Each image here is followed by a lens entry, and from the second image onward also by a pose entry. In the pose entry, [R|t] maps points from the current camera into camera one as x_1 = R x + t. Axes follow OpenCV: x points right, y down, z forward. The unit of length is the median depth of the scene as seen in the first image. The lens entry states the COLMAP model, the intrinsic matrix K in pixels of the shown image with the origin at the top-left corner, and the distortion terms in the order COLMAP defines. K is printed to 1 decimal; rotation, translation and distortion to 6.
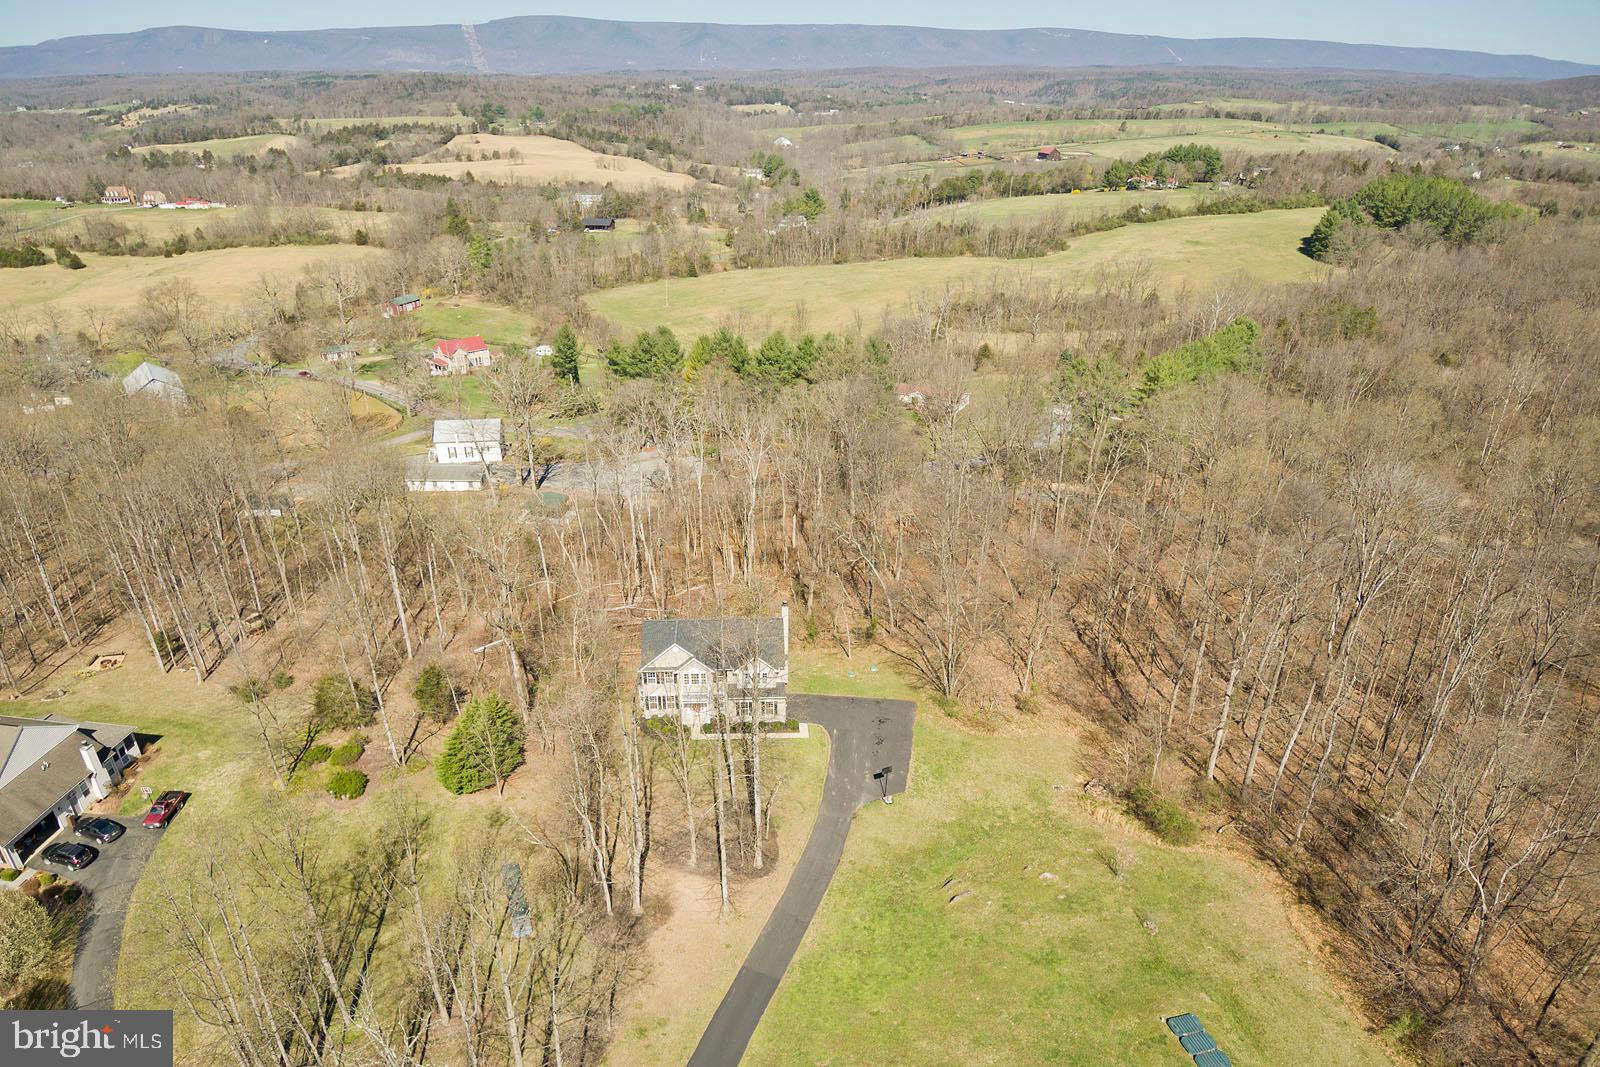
lens RADIAL K [[997.5, 0, 800.1], [0, 997.5, 607.4], [0, 0, 1]] dist [0.052245, -0.075963]
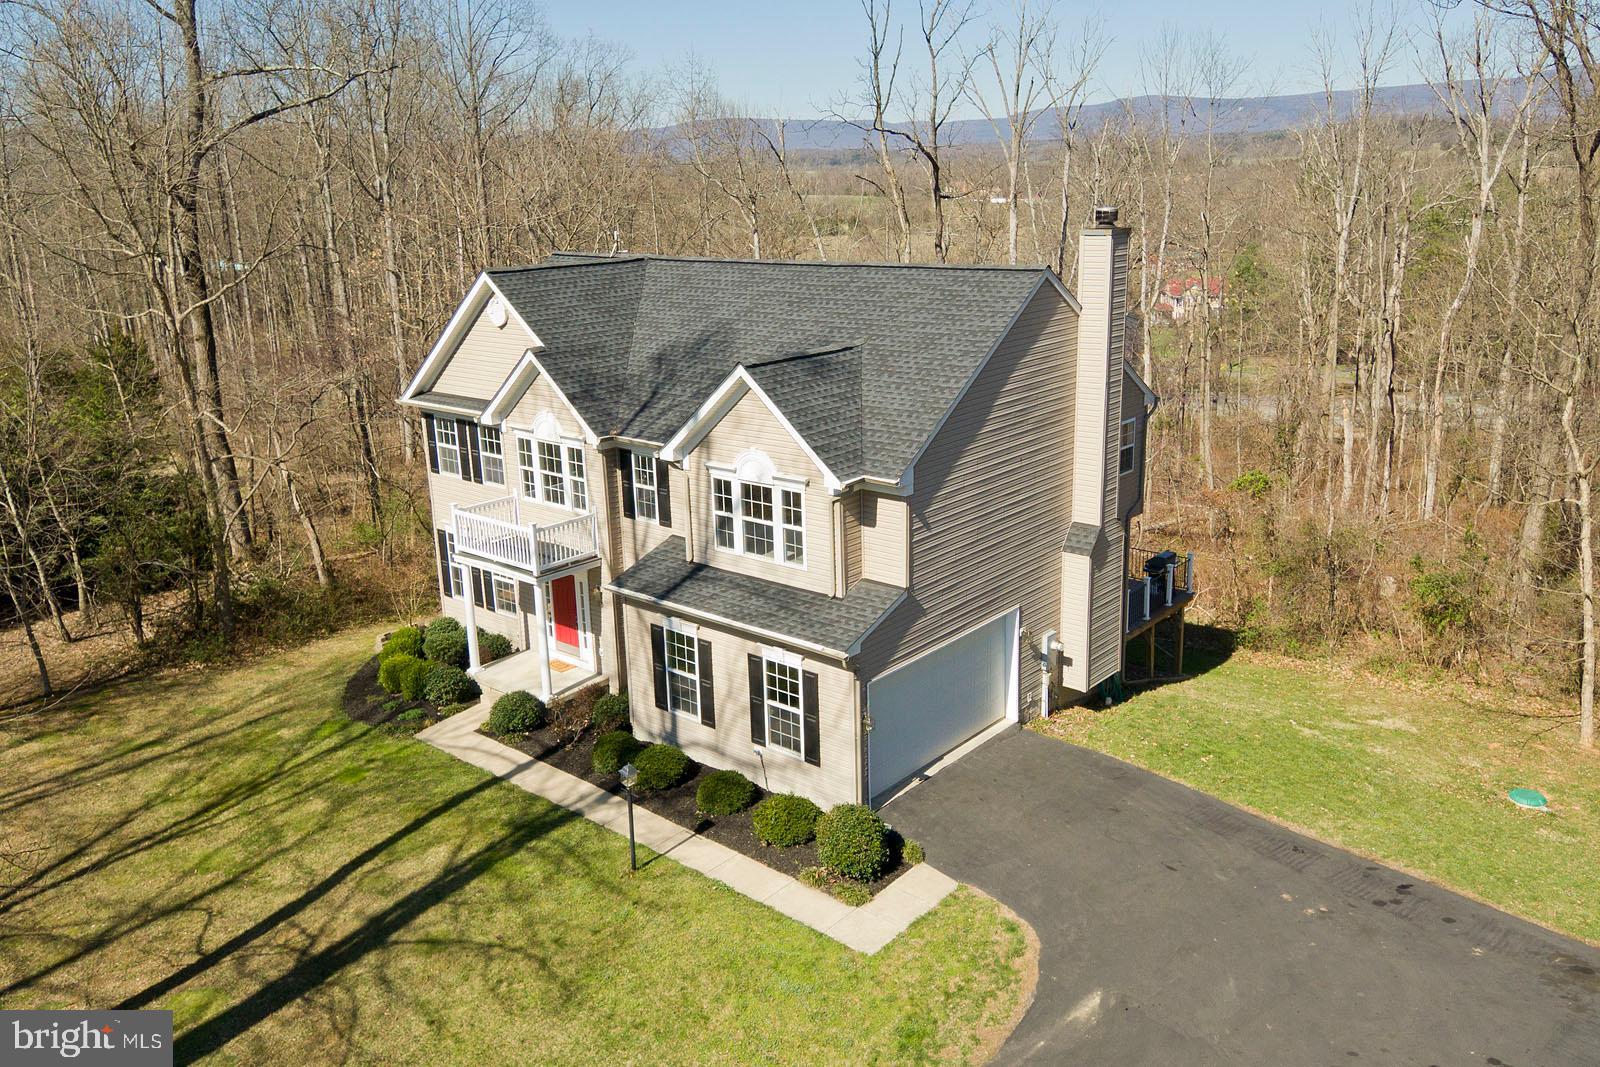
lens RADIAL K [[1284.2, 0, 786.5], [0, 1284.2, 467.8], [0, 0, 1]] dist [0.072065, -0.088500]
pose [[0.711122, 0.128060, -0.691308, 0.116844], [-0.304061, 0.942580, -0.138170, 0.090944], [0.633919, 0.308455, 0.709227, 0.814037]]
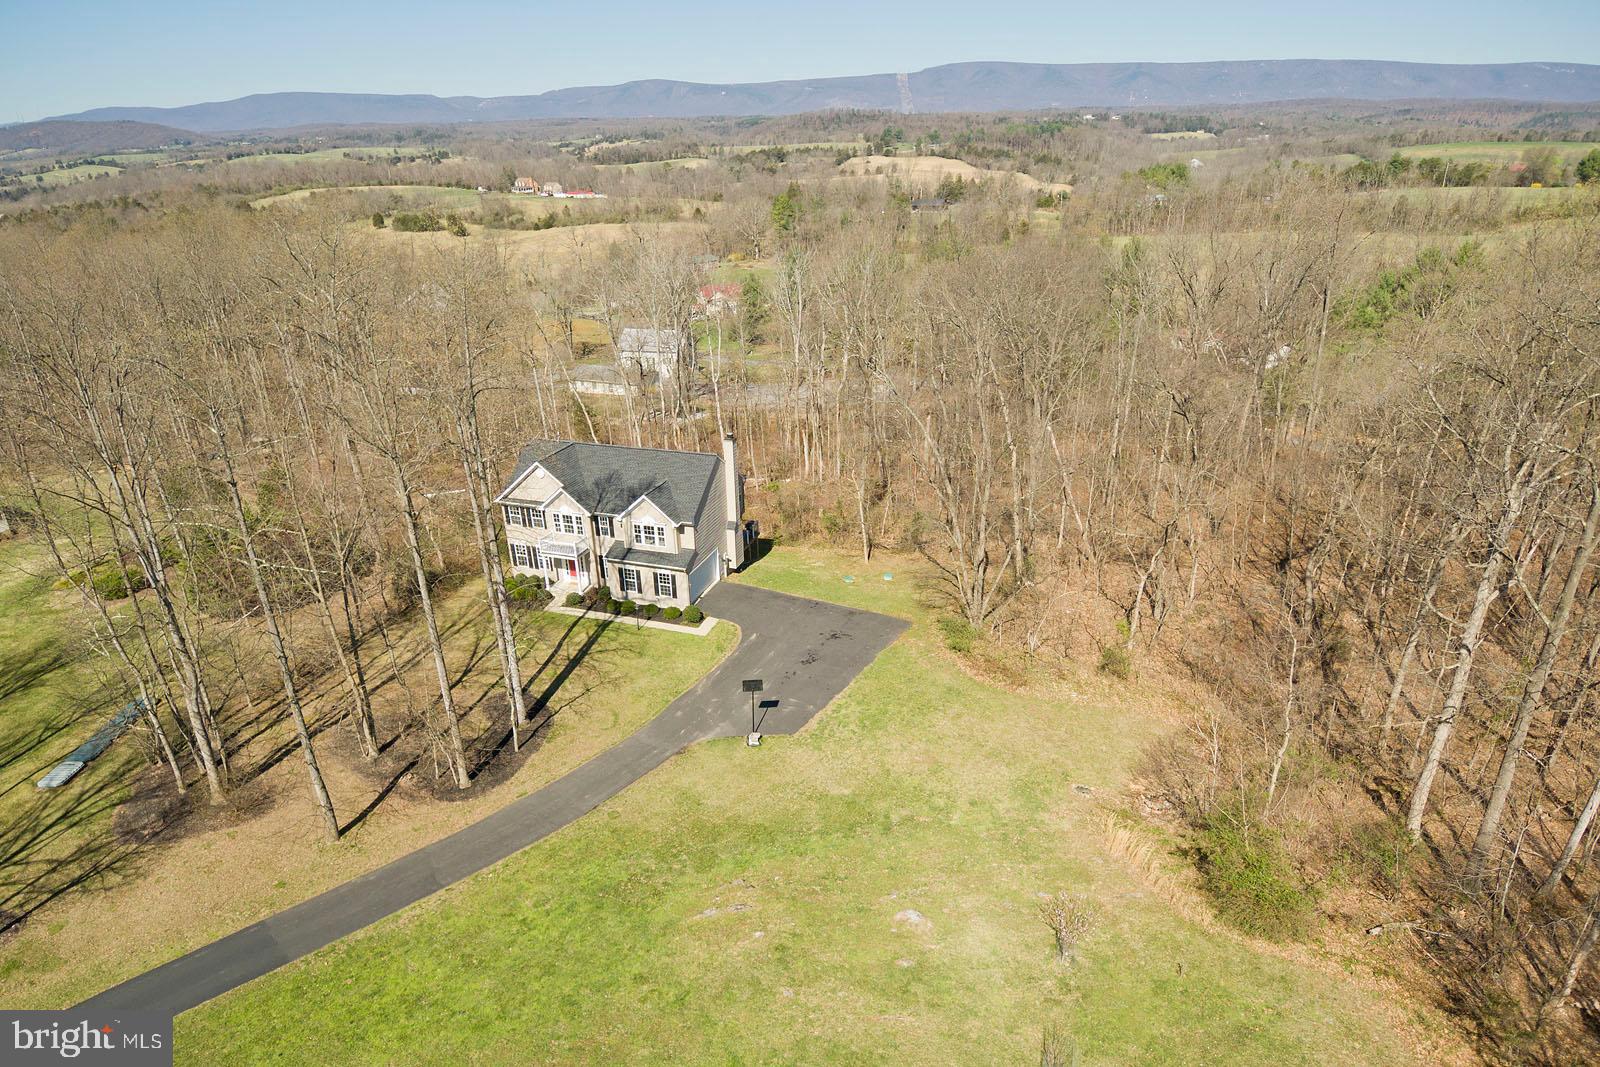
lens RADIAL K [[997.5, 0, 788.9], [0, 997.5, 594.6], [0, 0, 1]] dist [0.052245, -0.075963]
pose [[0.922425, 0.137012, -0.361054, 0.272676], [-0.157531, 0.987121, -0.027871, 0.110871], [0.352585, 0.082586, 0.932128, 0.418631]]
